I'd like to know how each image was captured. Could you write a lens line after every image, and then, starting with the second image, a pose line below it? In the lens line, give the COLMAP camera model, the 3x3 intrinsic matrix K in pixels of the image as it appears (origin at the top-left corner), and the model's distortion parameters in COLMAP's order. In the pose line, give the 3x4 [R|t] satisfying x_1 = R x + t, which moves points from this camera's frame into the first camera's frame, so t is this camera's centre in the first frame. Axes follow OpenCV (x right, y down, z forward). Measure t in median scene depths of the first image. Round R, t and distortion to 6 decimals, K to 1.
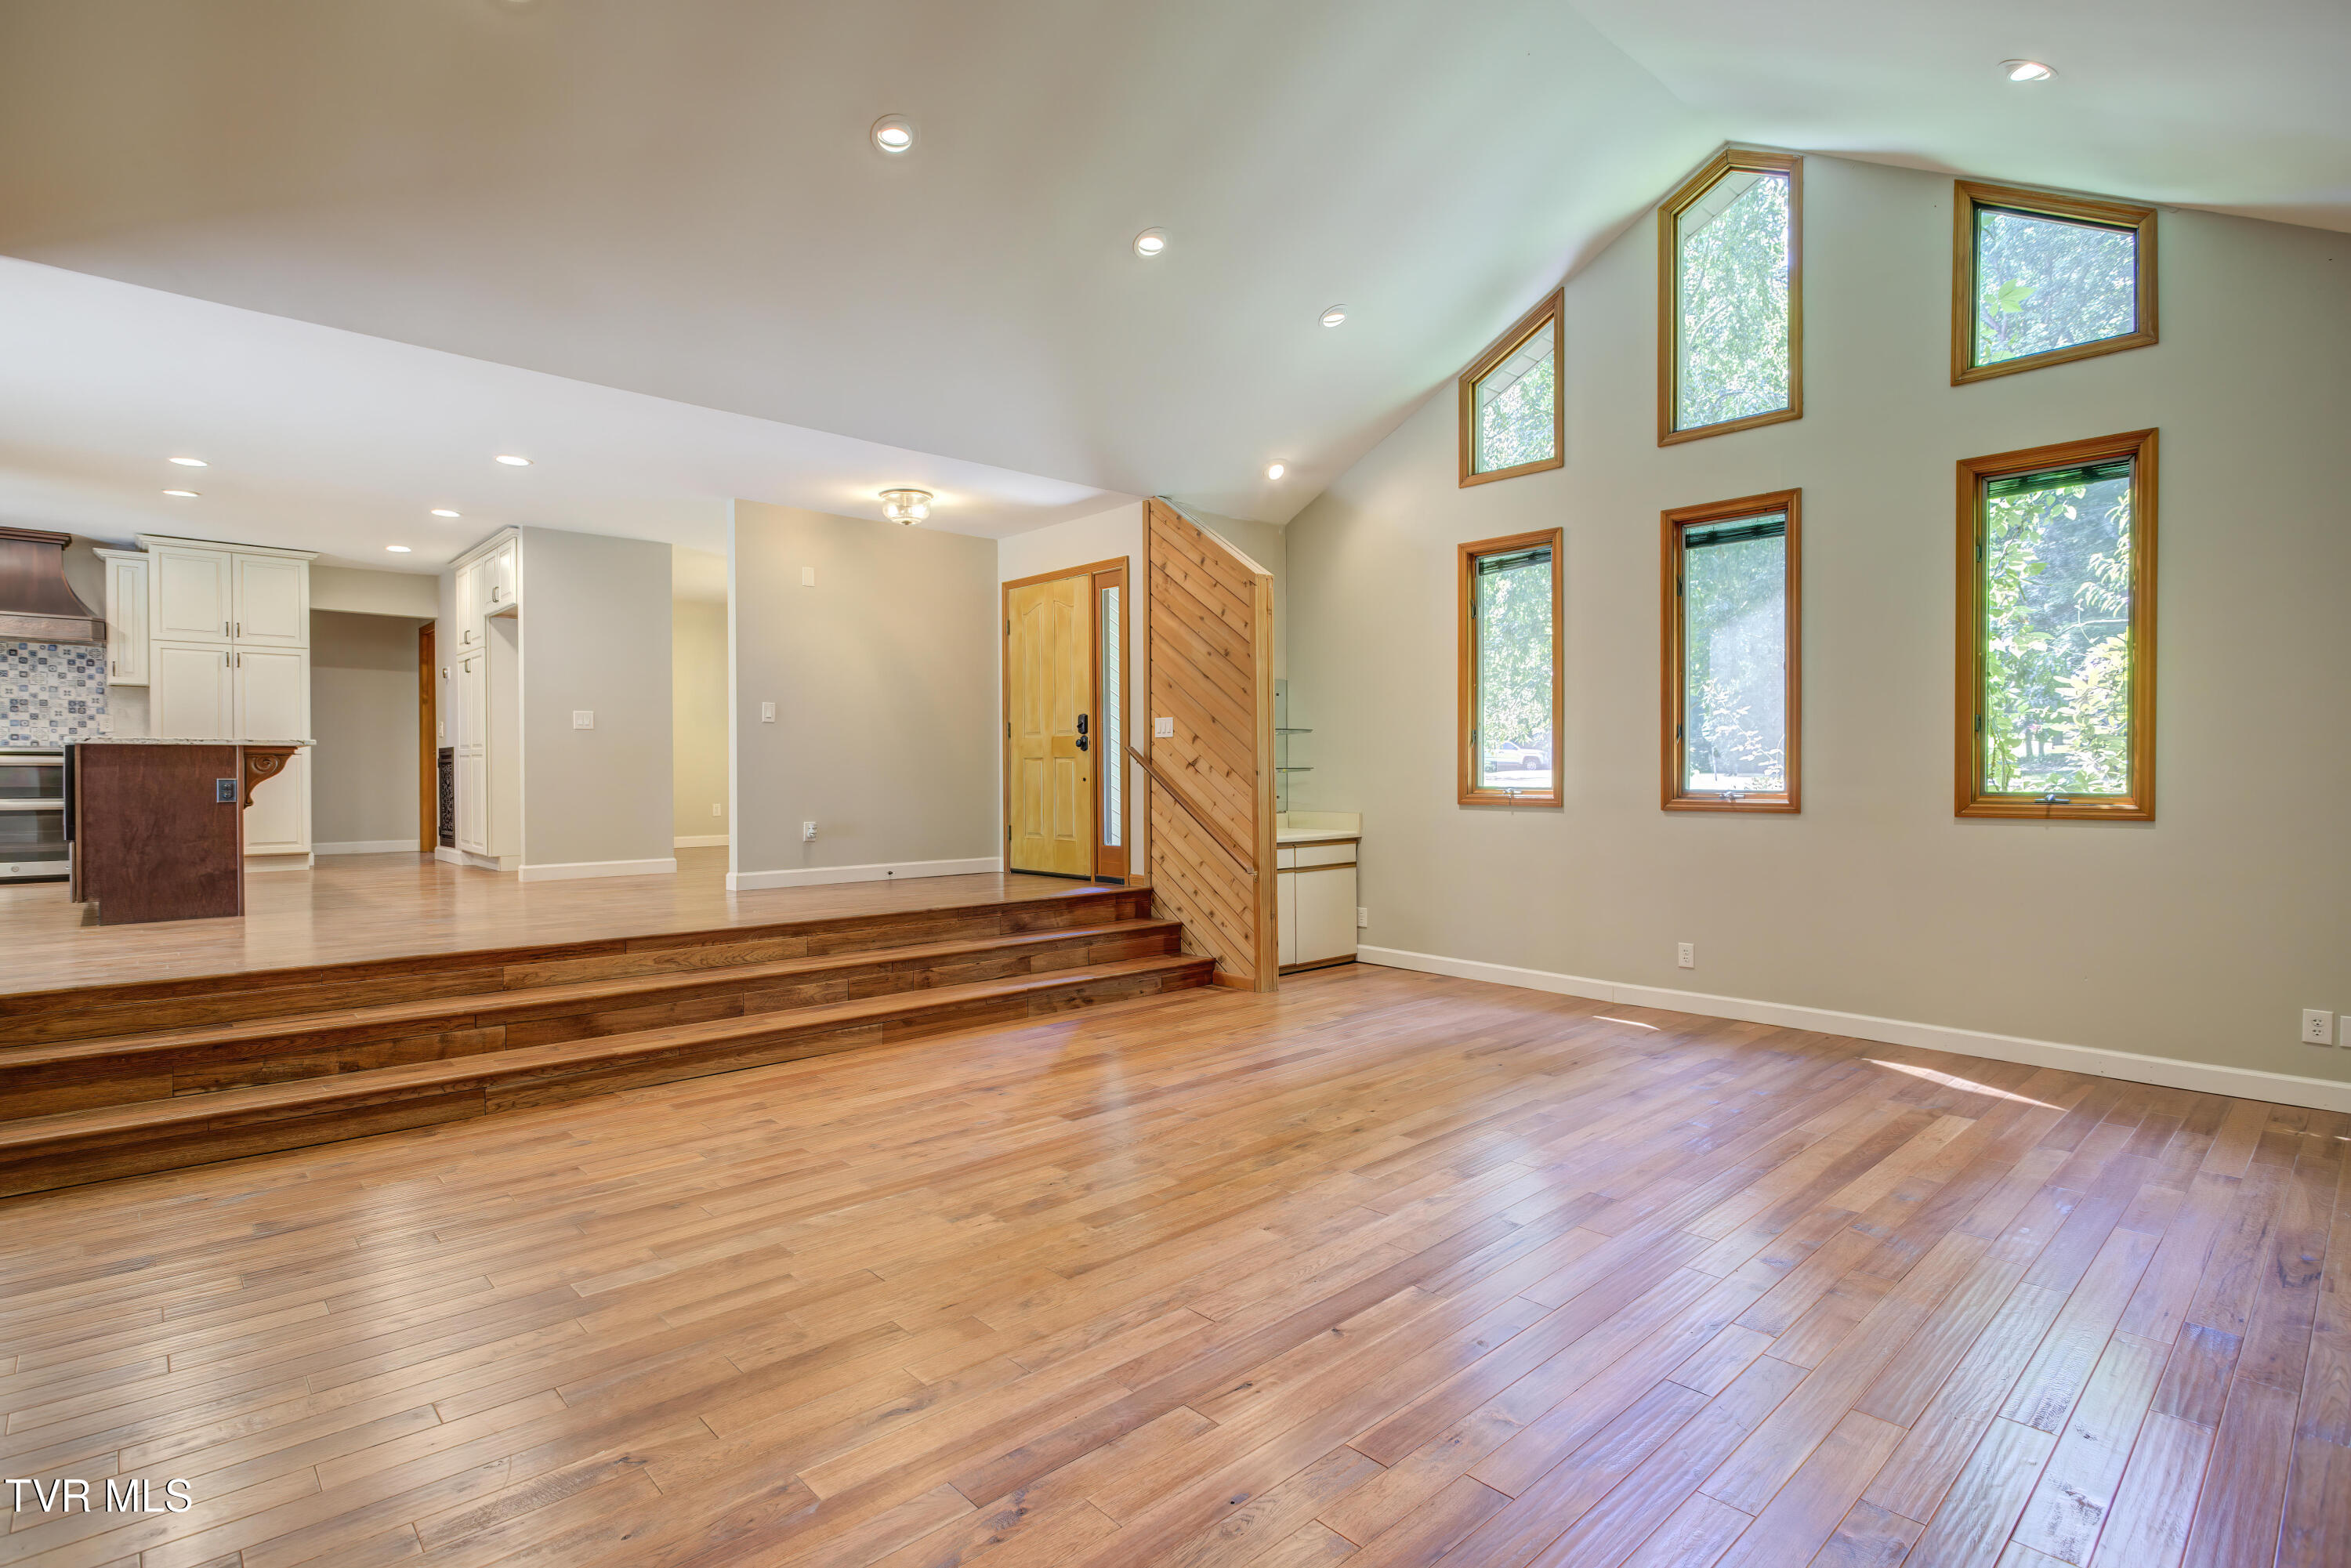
lens RADIAL K [[1158.0, 0, 1171.7], [0, 1158.0, 781.8], [0, 0, 1]] dist [-0.005198, 0.000943]
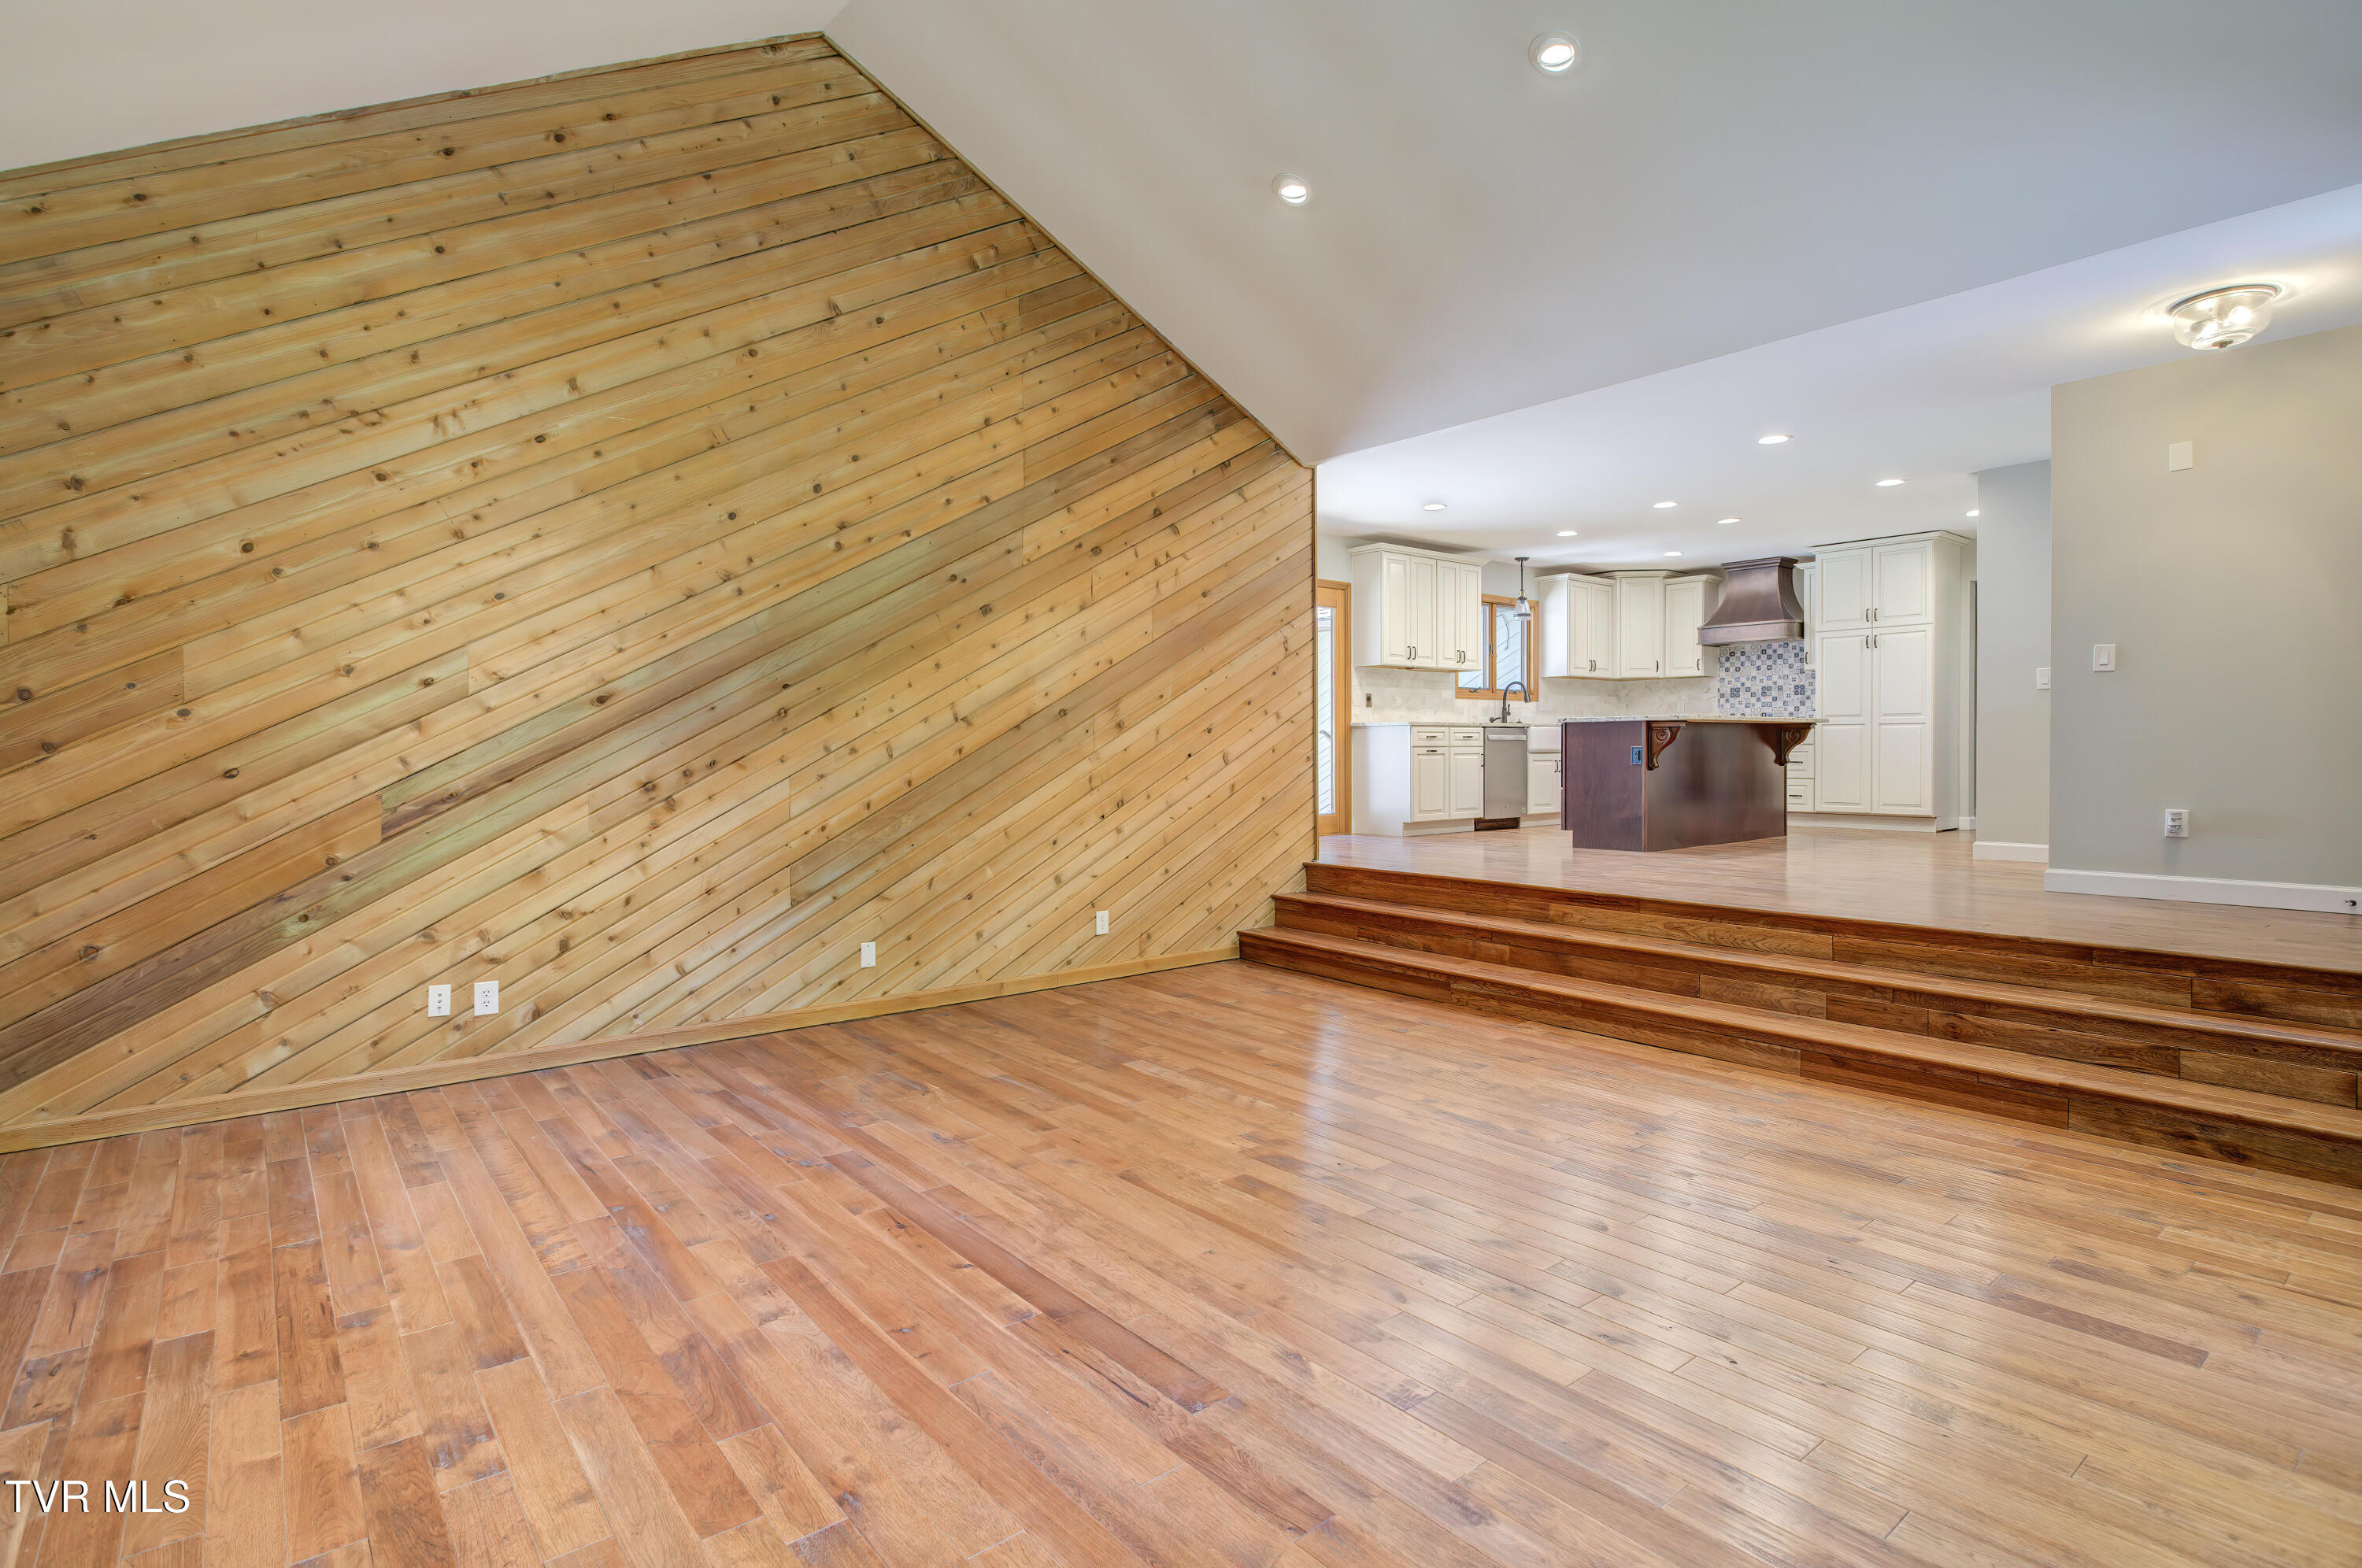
lens RADIAL K [[1163.4, 0, 1179.9], [0, 1163.4, 766.7], [0, 0, 1]] dist [-0.005198, 0.000943]
pose [[-0.066943, 0.018678, -0.997582, 0.644827], [-0.002370, 0.999819, 0.018879, -0.004081], [0.997754, 0.003628, -0.066886, 0.684984]]
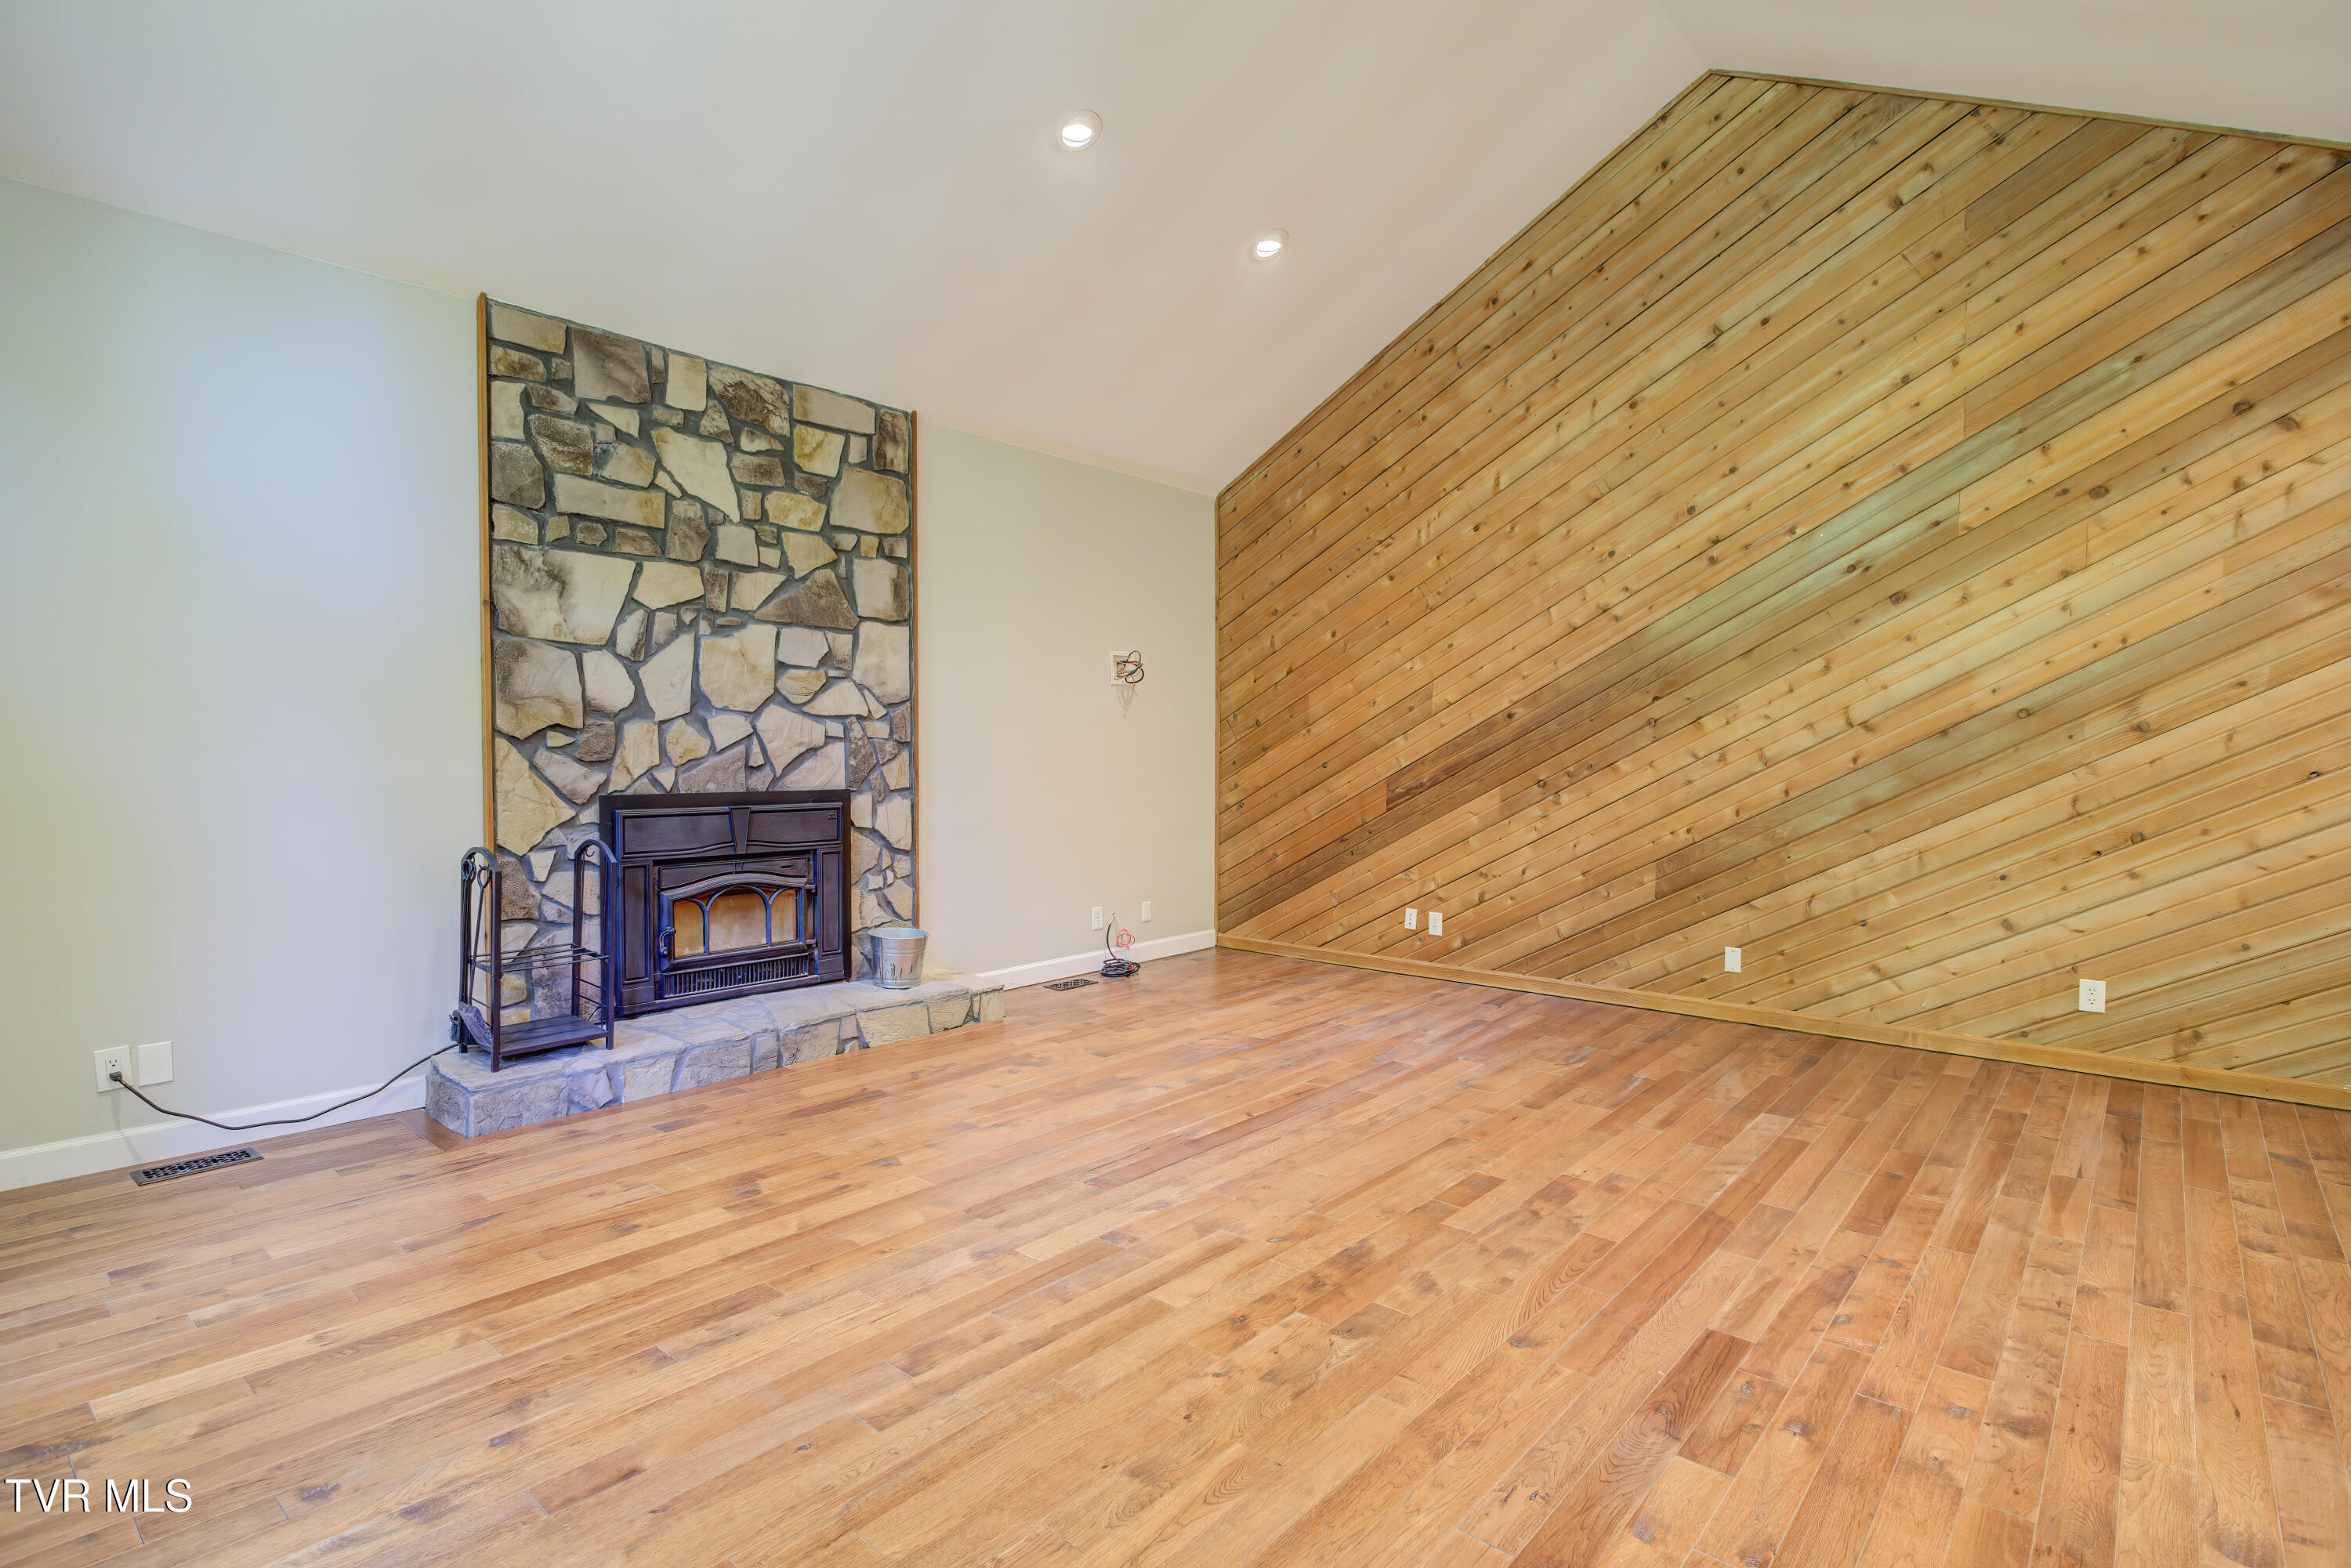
lens RADIAL K [[1158.0, 0, 1177.2], [0, 1158.0, 781.7], [0, 0, 1]] dist [-0.005198, 0.000943]
pose [[-0.993525, -0.001211, -0.113606, 0.224083], [-0.005216, 0.999375, 0.034962, -0.010899], [0.113493, 0.035328, -0.992910, 1.349864]]
